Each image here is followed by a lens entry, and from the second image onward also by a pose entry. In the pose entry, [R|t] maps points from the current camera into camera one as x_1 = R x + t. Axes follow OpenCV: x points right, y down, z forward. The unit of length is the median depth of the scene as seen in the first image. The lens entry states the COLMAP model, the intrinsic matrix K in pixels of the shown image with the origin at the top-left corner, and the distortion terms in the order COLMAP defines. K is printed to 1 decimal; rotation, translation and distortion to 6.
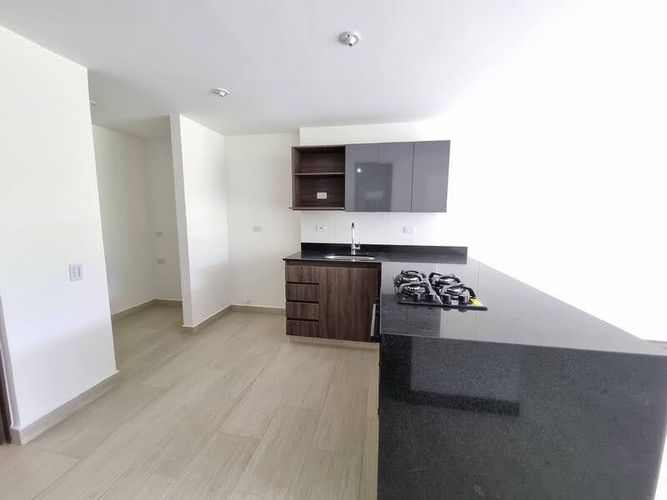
lens RADIAL K [[259.3, 0, 336.7], [0, 259.3, 245.5], [0, 0, 1]] dist [0.000358, -0.000128]
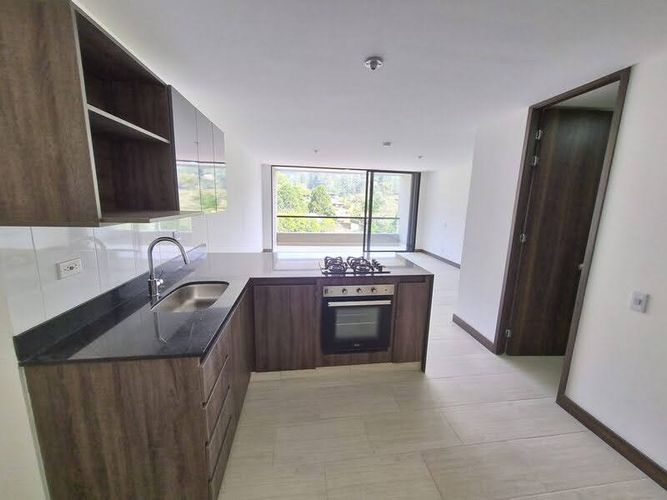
lens RADIAL K [[259.3, 0, 336.7], [0, 259.3, 245.5], [0, 0, 1]] dist [0.000358, -0.000128]
pose [[-0.306961, -0.182802, 0.934001, -0.547819], [0.080296, 0.972907, 0.216806, -0.157869], [-0.948329, 0.141547, -0.283966, 0.816050]]
